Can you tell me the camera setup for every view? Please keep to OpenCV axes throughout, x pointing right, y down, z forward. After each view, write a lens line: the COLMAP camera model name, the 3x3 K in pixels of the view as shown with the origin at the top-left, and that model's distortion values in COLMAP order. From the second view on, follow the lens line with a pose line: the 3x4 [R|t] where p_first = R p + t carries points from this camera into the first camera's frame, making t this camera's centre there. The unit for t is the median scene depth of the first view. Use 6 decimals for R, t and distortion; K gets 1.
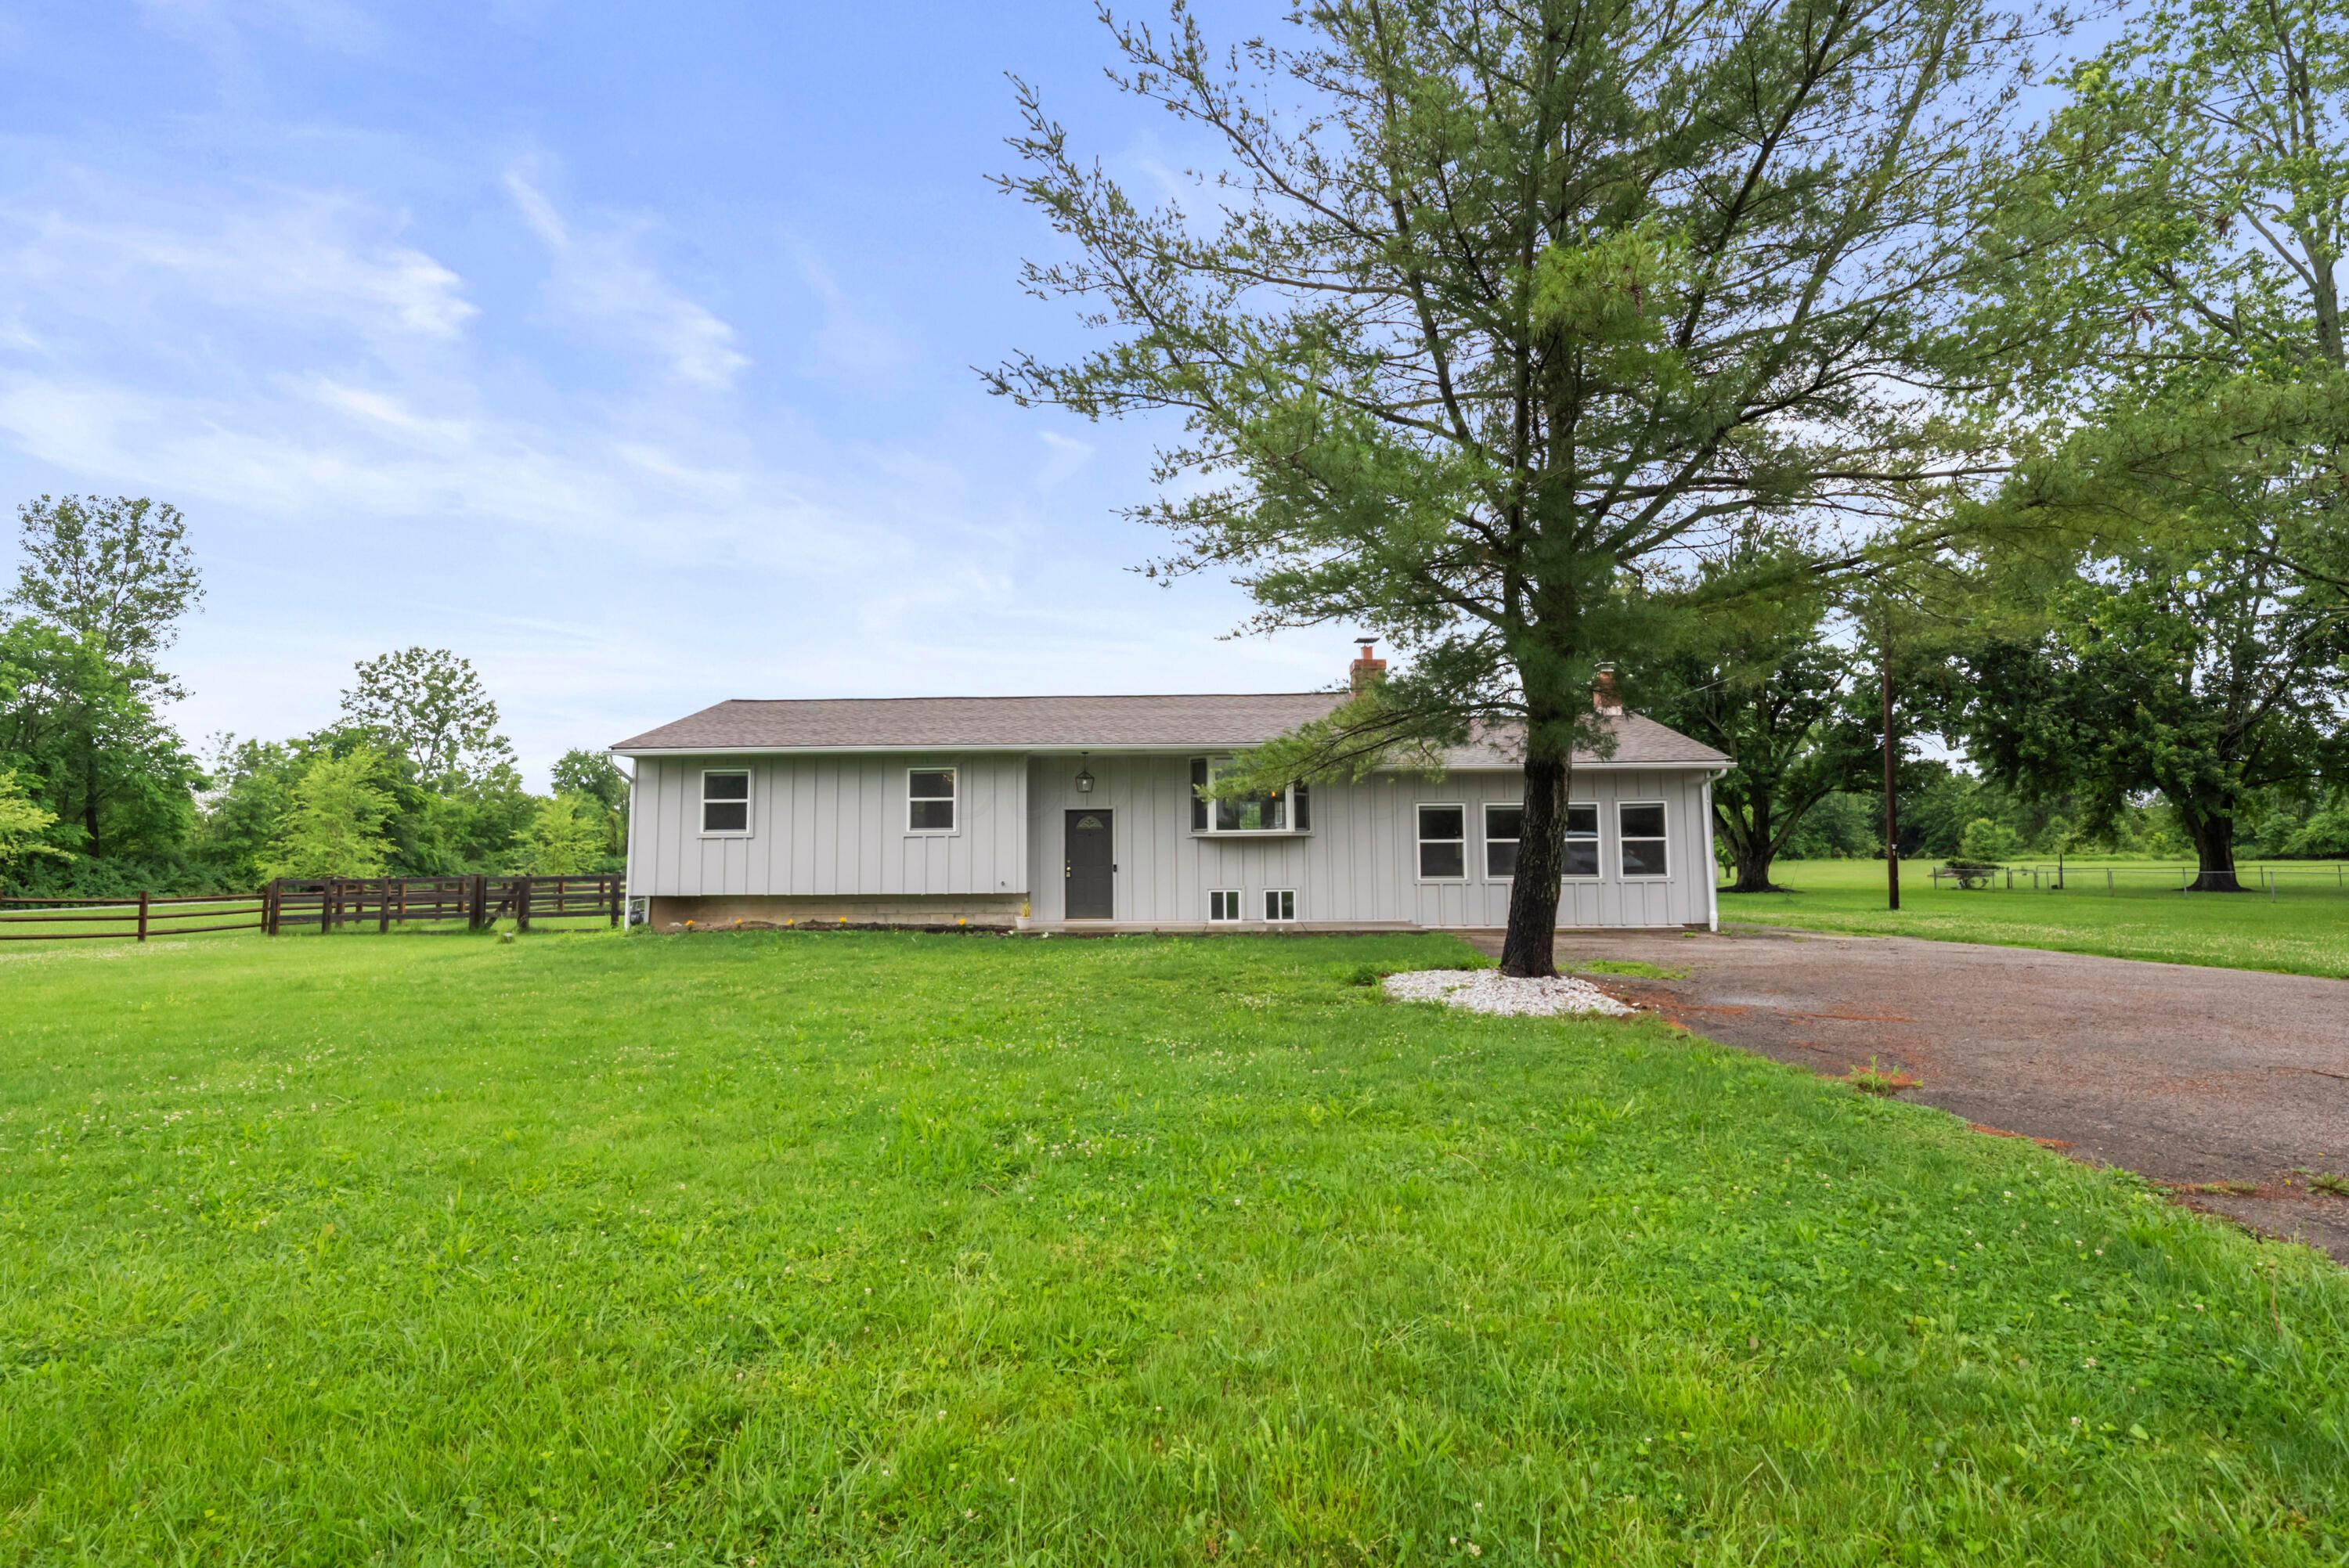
lens RADIAL K [[1069.3, 0, 1174.5], [0, 1069.3, 784.0], [0, 0, 1]] dist [0.002351, 0.000151]
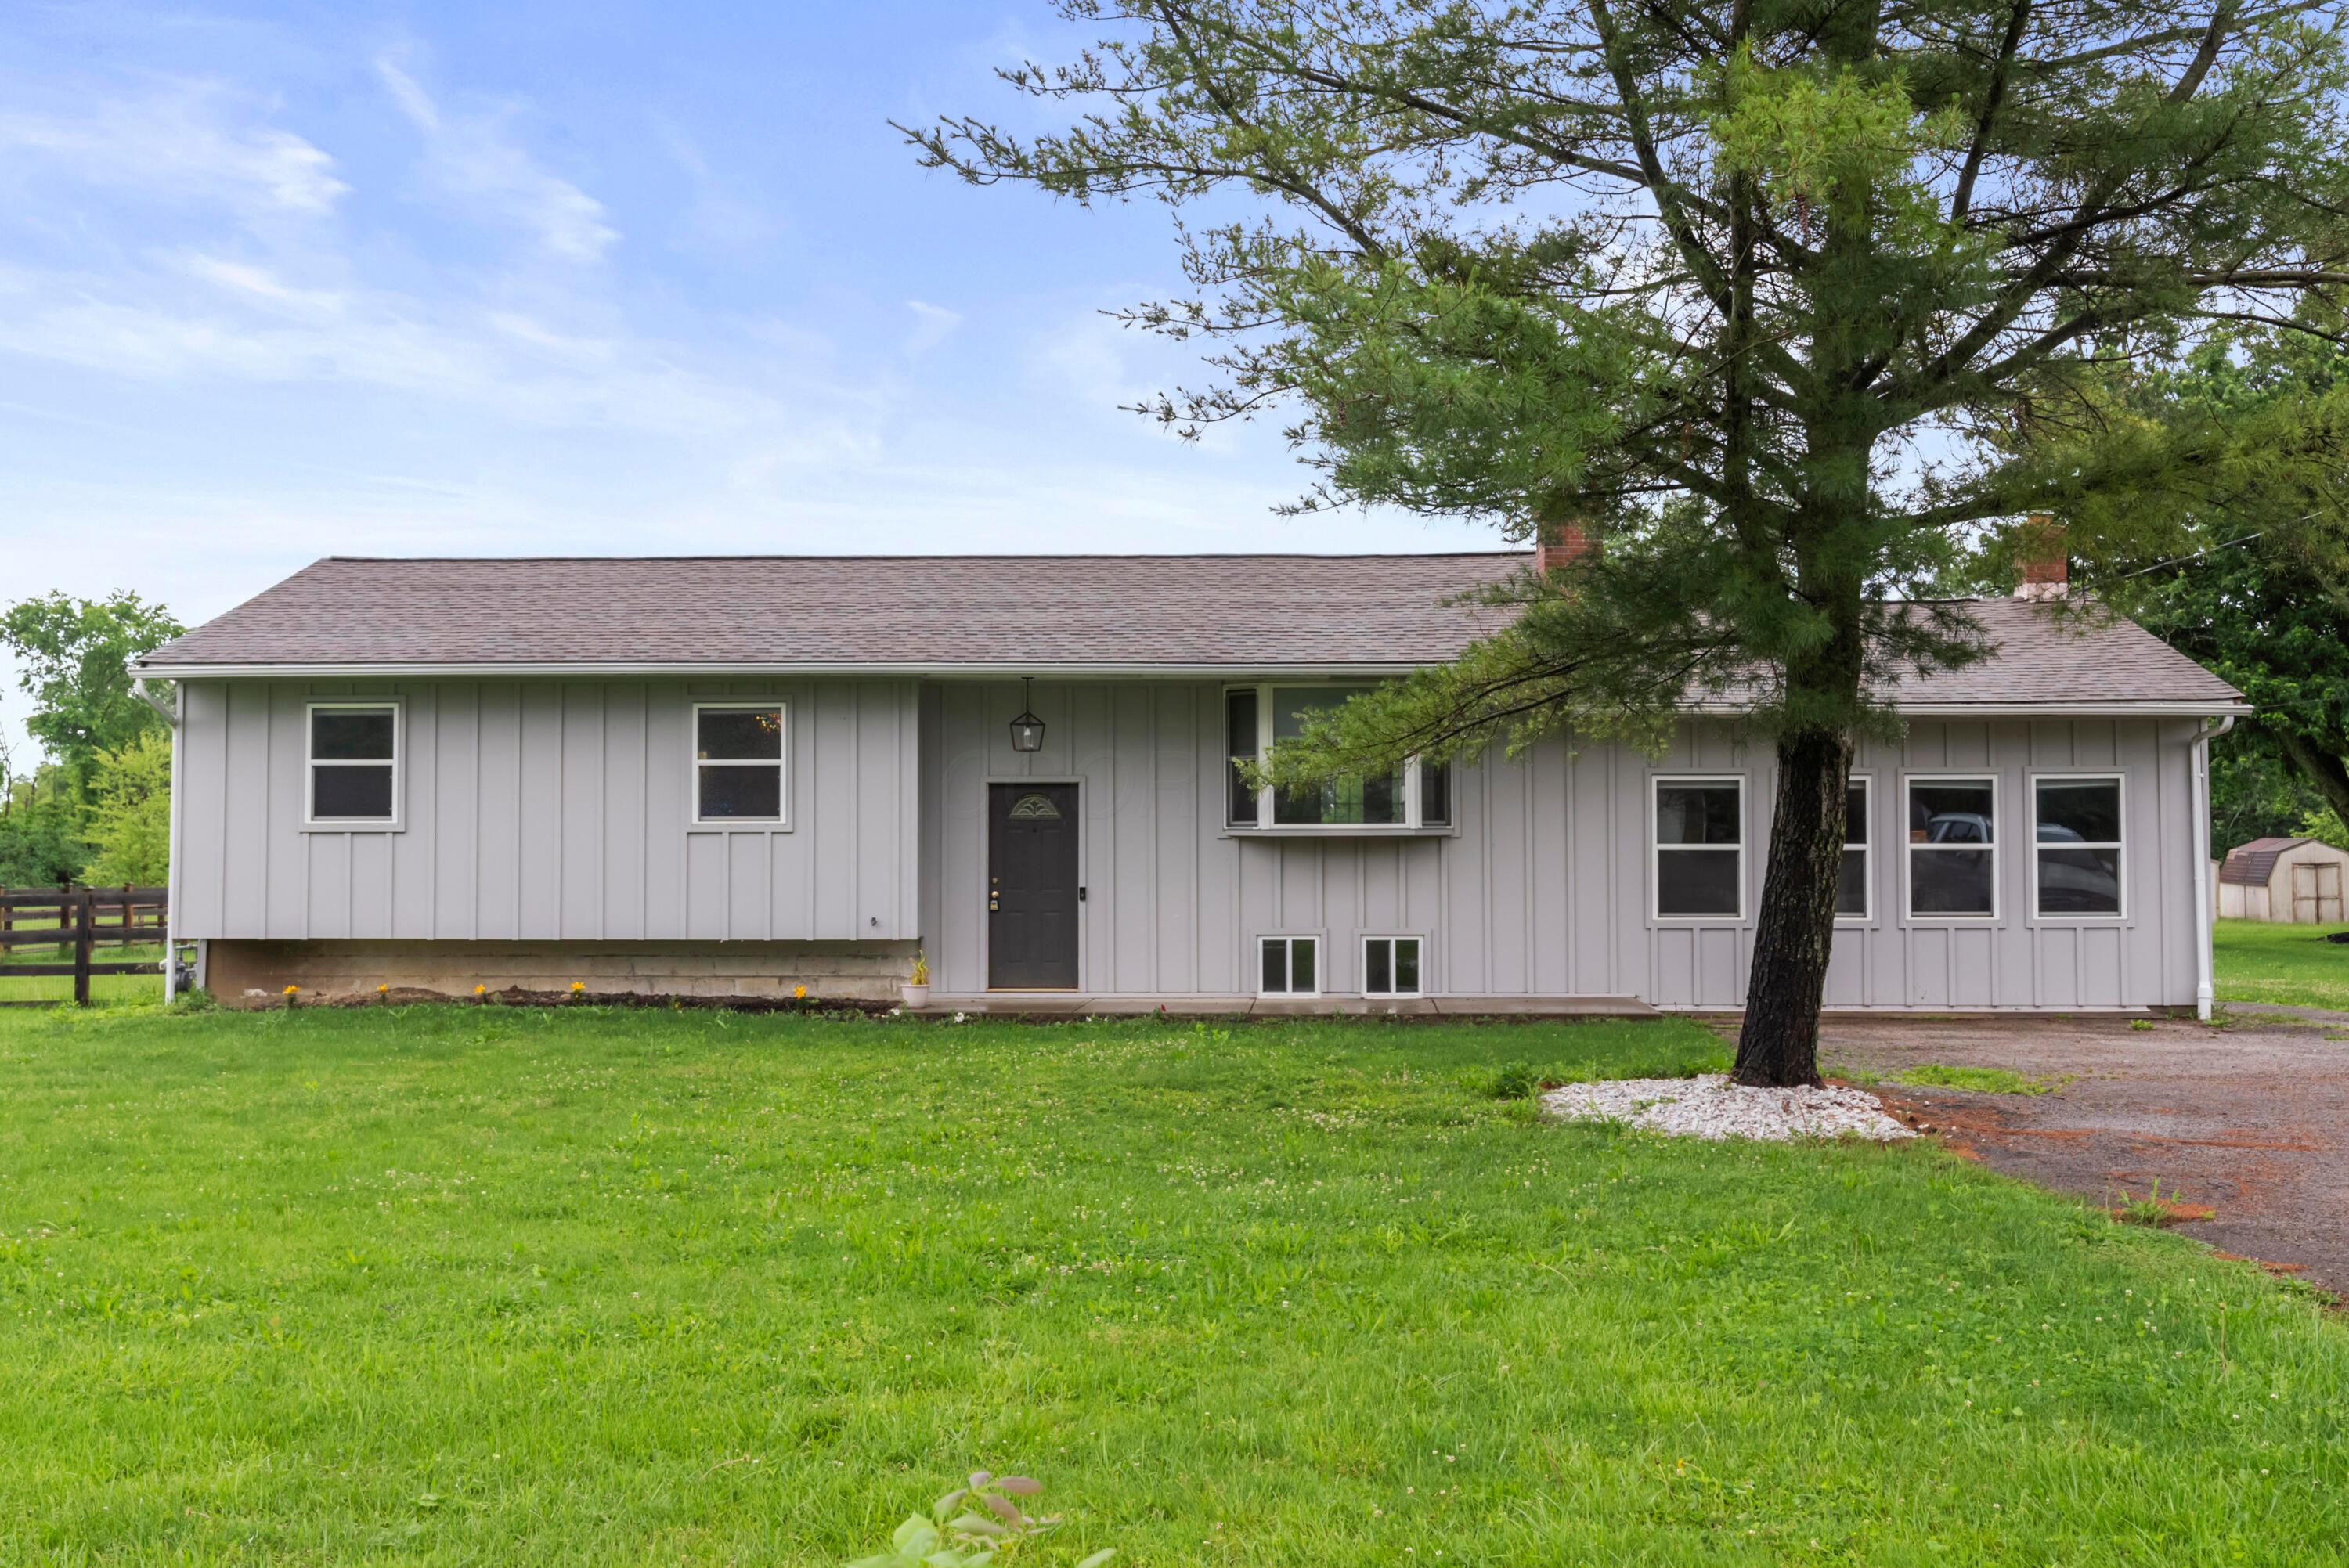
lens RADIAL K [[2489.9, 0, 1174.5], [0, 2489.9, 784.0], [0, 0, 1]] dist [-0.001470, 0.007017]
pose [[0.999972, 0.006926, -0.002903, -0.006884], [-0.006796, 0.999076, 0.042433, -0.028951], [0.003195, -0.042412, 0.999095, -0.236832]]
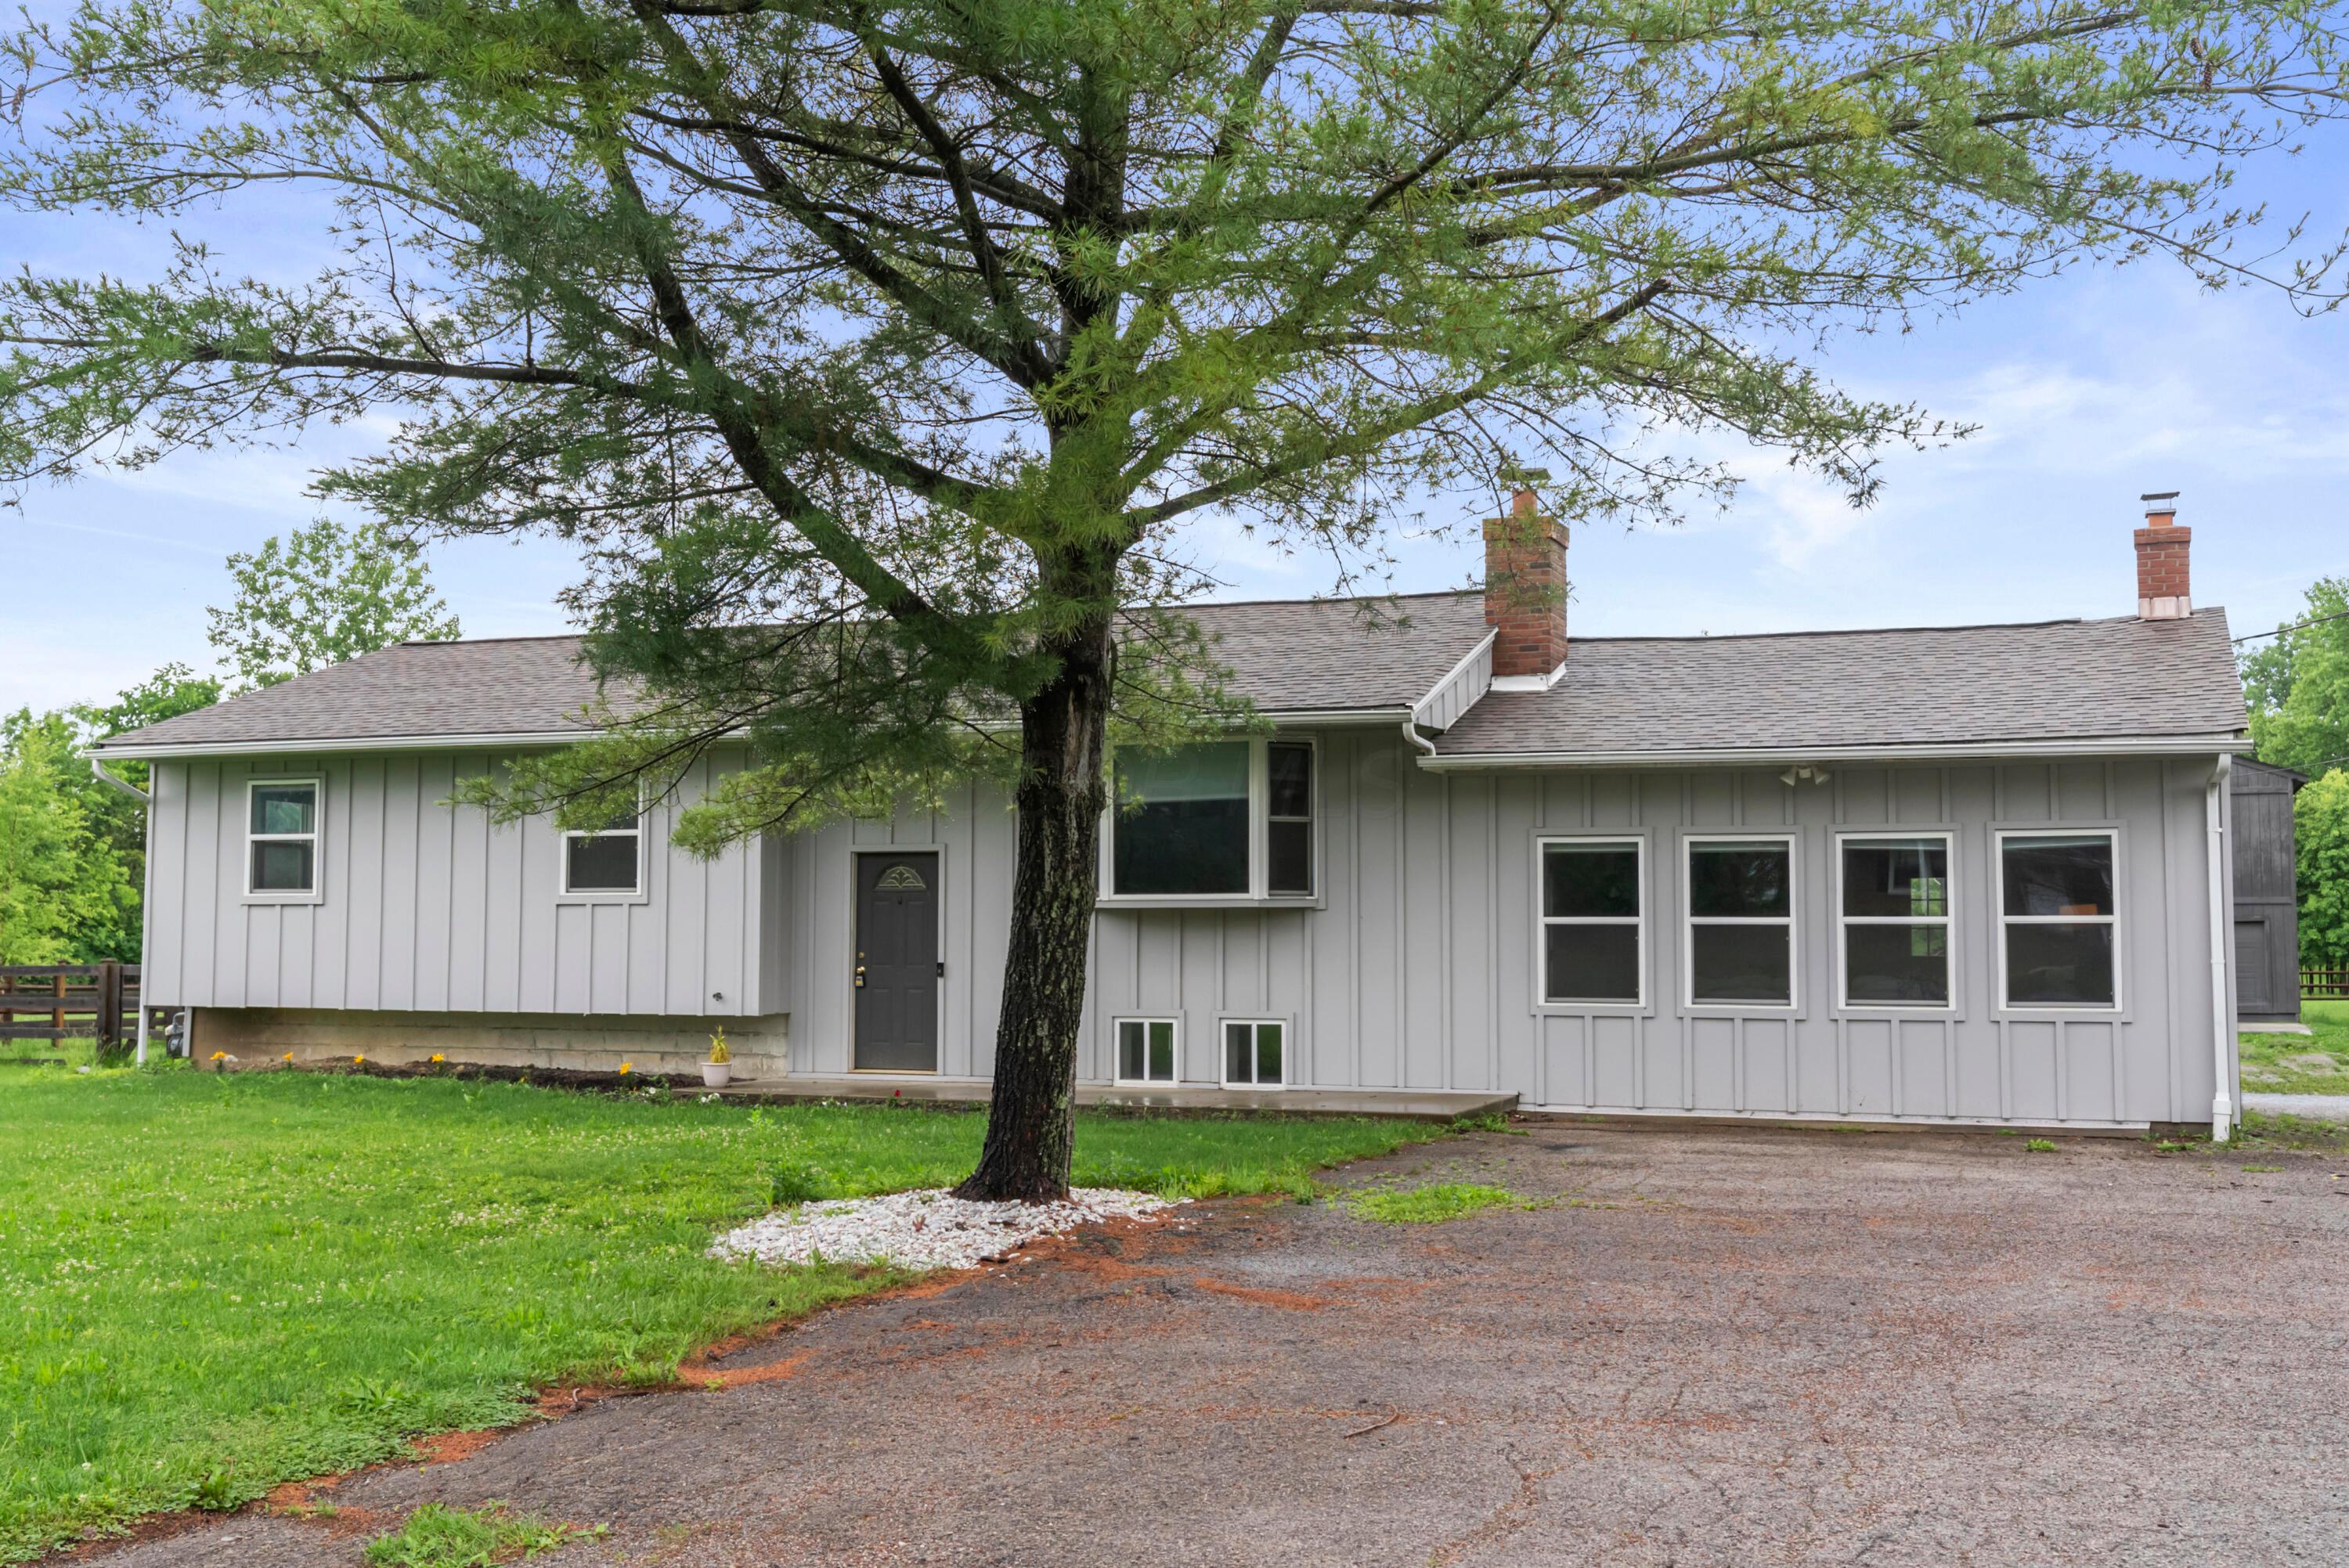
lens RADIAL K [[2489.9, 0, 1174.5], [0, 2489.9, 784.0], [0, 0, 1]] dist [-0.001470, 0.007017]
pose [[0.941086, -0.010176, -0.338014, 0.447514], [0.013646, 0.999876, 0.007890, -0.015447], [0.337892, -0.012037, 0.941108, -0.052062]]
